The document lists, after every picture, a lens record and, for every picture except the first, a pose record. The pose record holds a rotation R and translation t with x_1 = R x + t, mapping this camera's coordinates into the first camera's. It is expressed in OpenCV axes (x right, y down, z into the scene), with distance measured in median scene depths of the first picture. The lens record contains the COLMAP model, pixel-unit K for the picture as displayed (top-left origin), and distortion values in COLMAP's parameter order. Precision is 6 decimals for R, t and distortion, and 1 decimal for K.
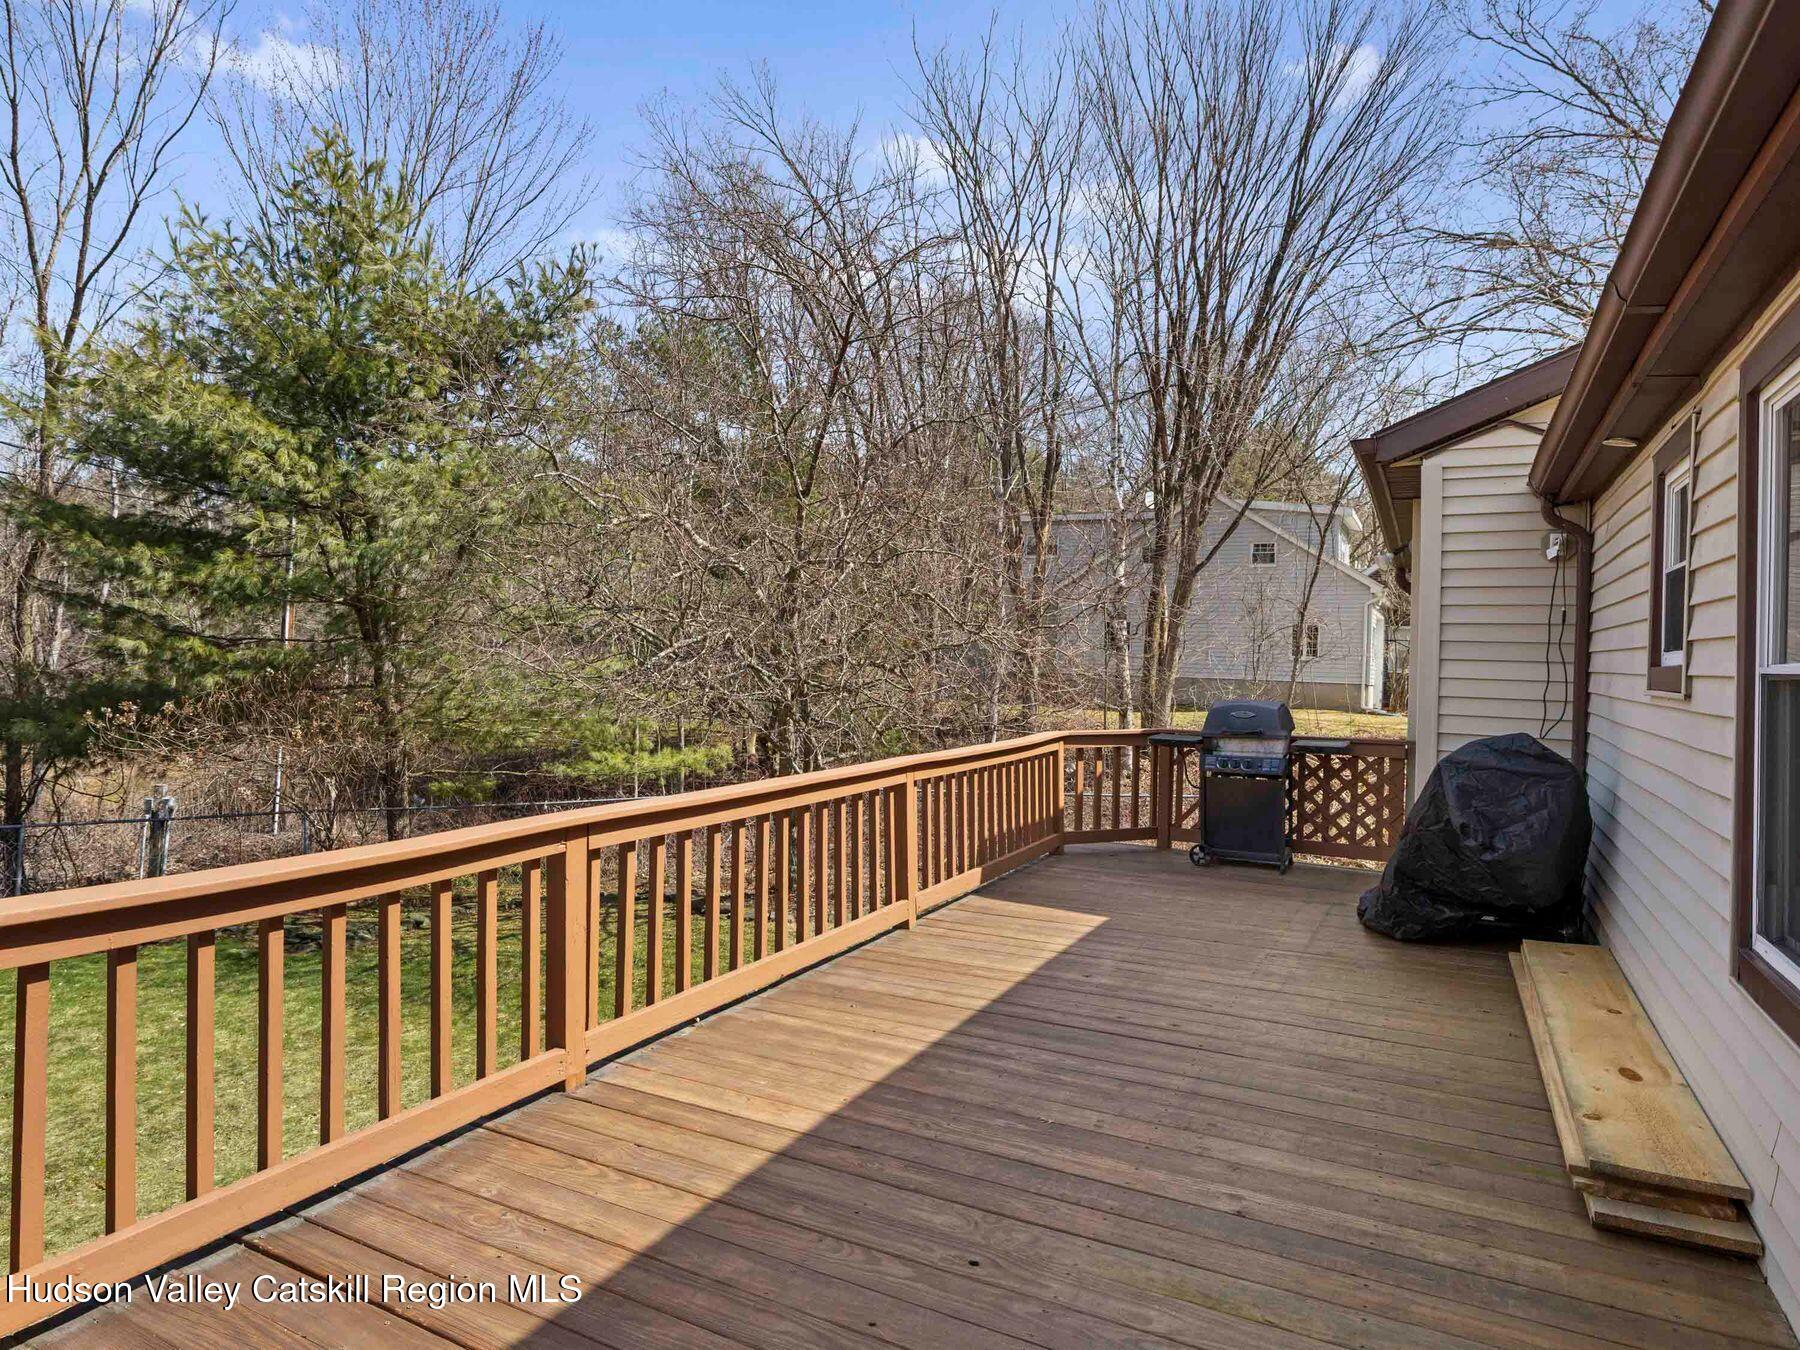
lens RADIAL K [[1034.0, 0, 905.0], [0, 1034.0, 657.9], [0, 0, 1]] dist [-0.005089, 0.001628]
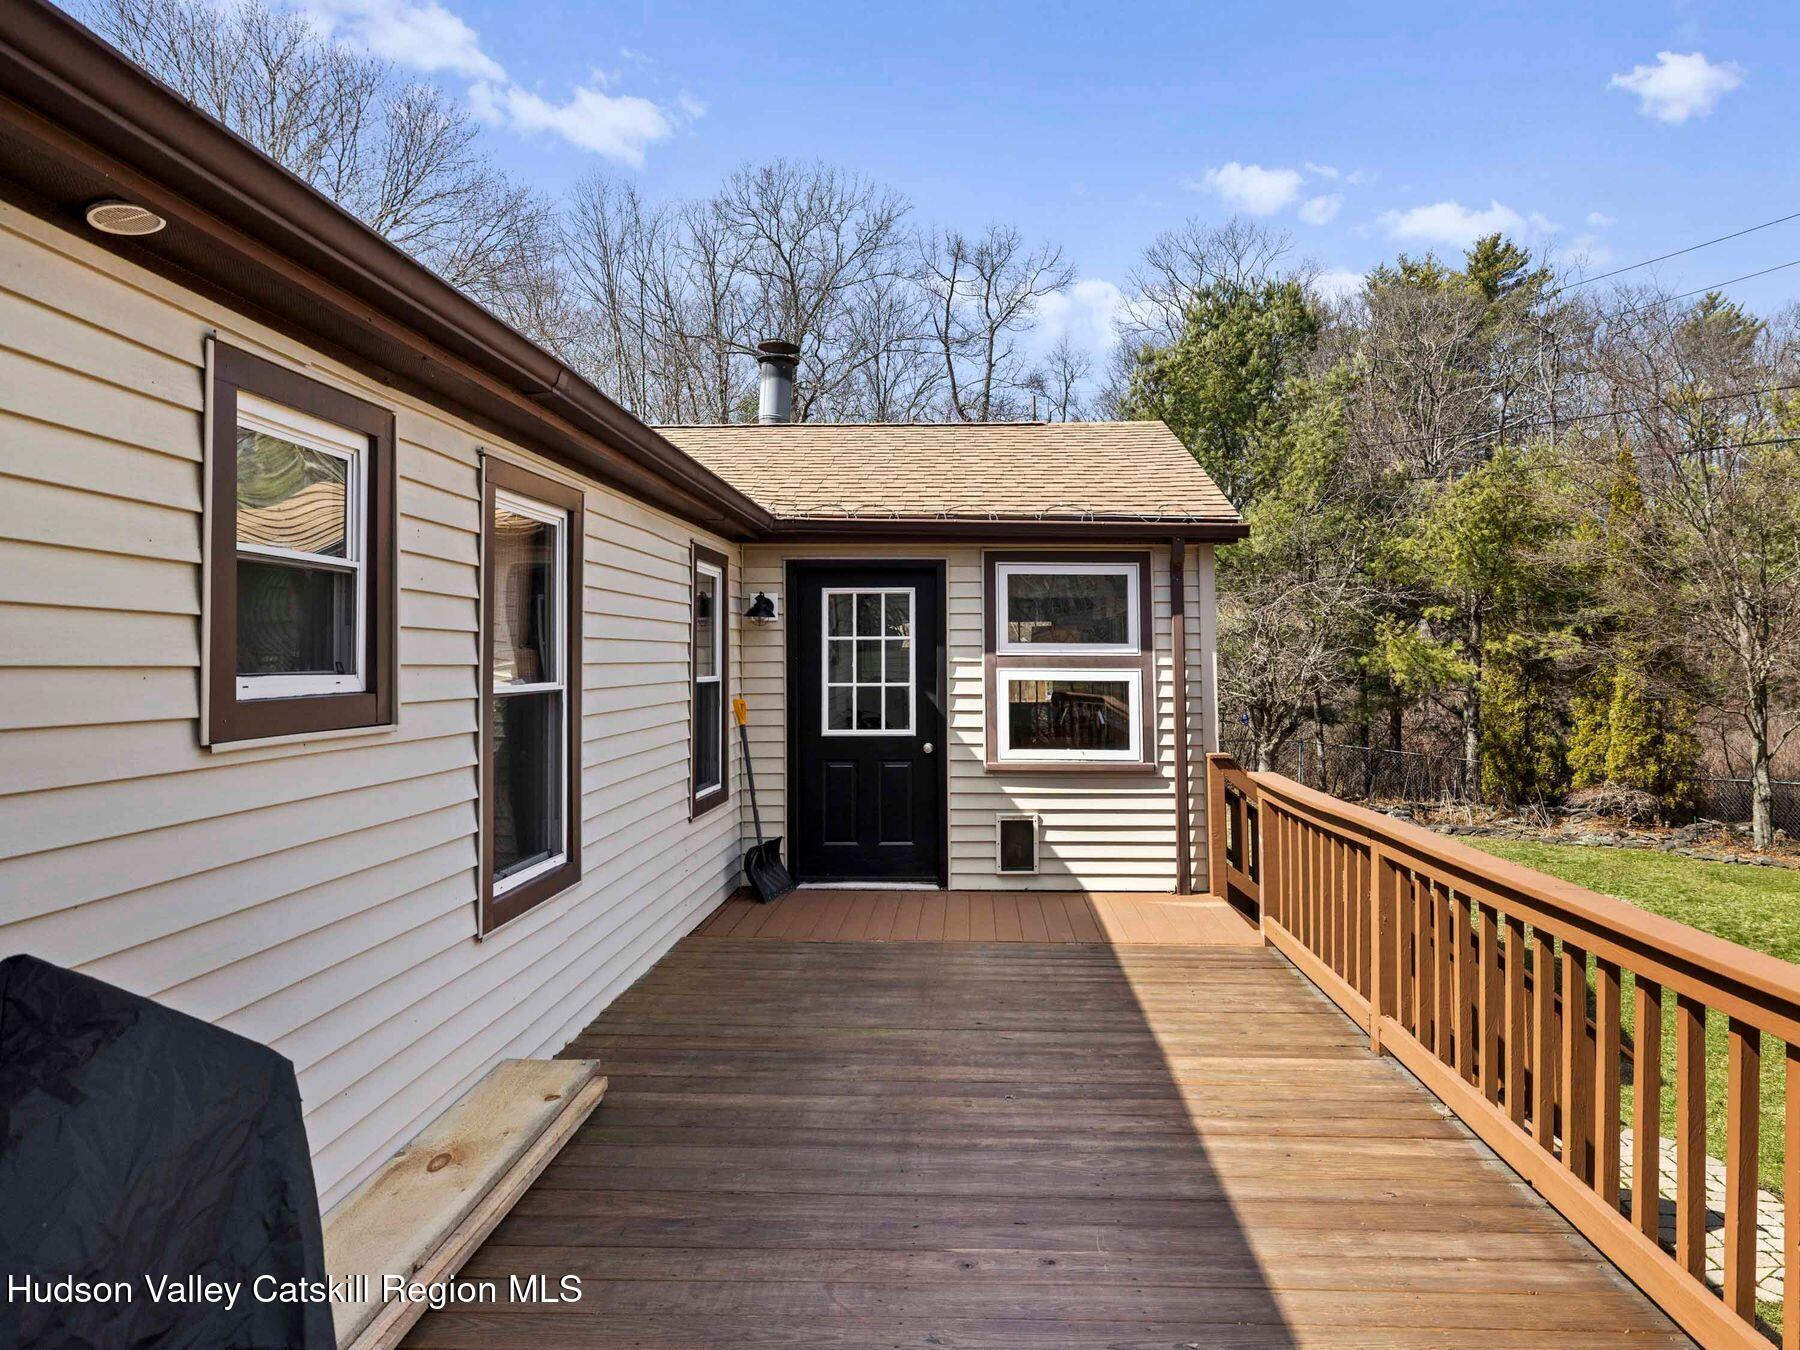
lens RADIAL K [[1034.0, 0, 905.0], [0, 1034.0, 657.9], [0, 0, 1]] dist [-0.005089, 0.001628]
pose [[-0.911917, -0.010398, -0.410242, 0.612053], [-0.003913, 0.999854, -0.016646, -0.014149], [0.410355, -0.013575, -0.911825, 1.707563]]
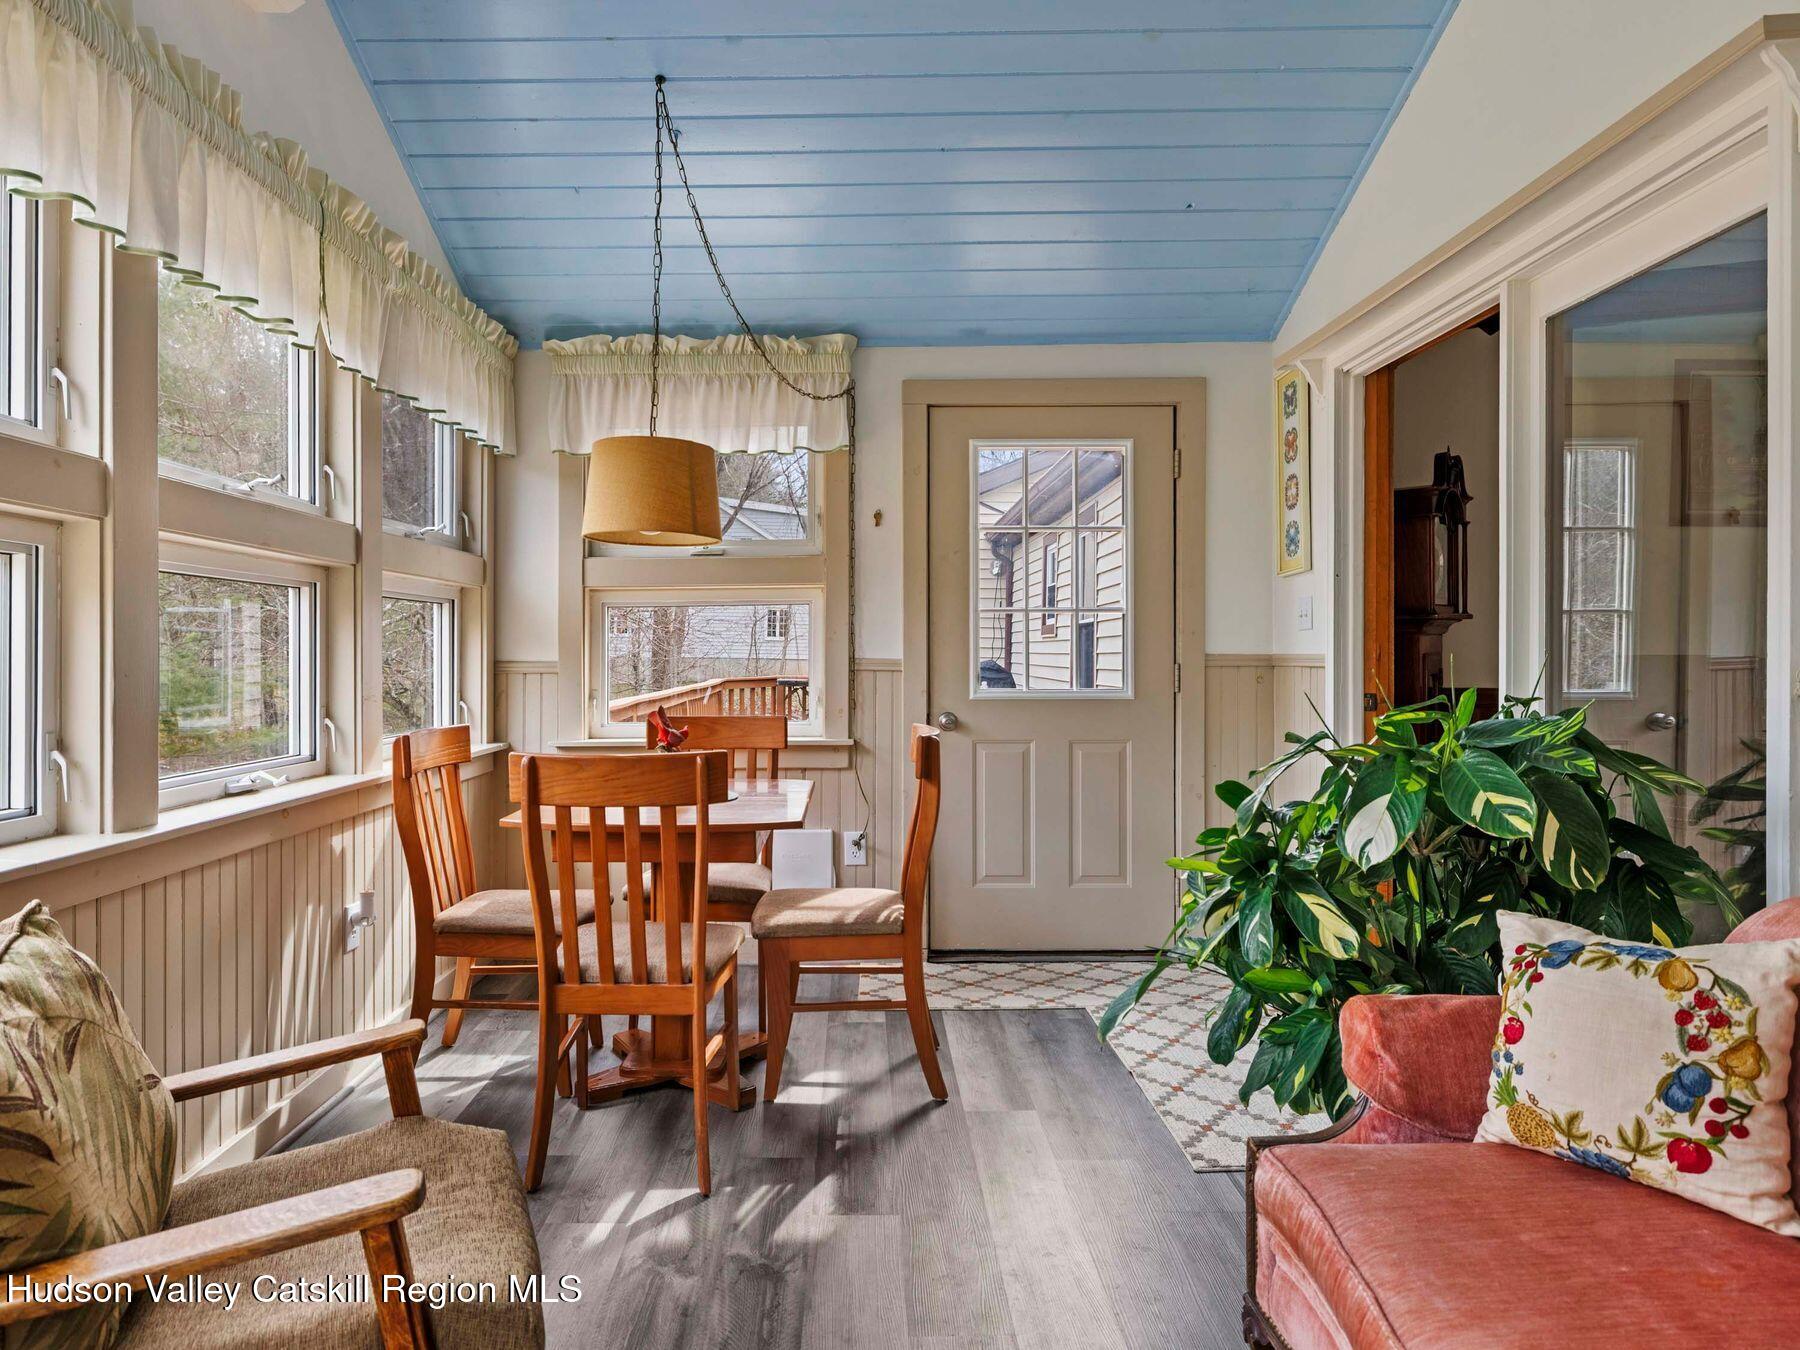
lens RADIAL K [[1034.0, 0, 905.0], [0, 1034.0, 657.9], [0, 0, 1]] dist [-0.005089, 0.001628]
pose [[0.867460, -0.008736, 0.497430, -0.732842], [0.000301, 0.999855, 0.017035, 0.042438], [-0.497507, -0.014627, 0.867337, -0.903520]]
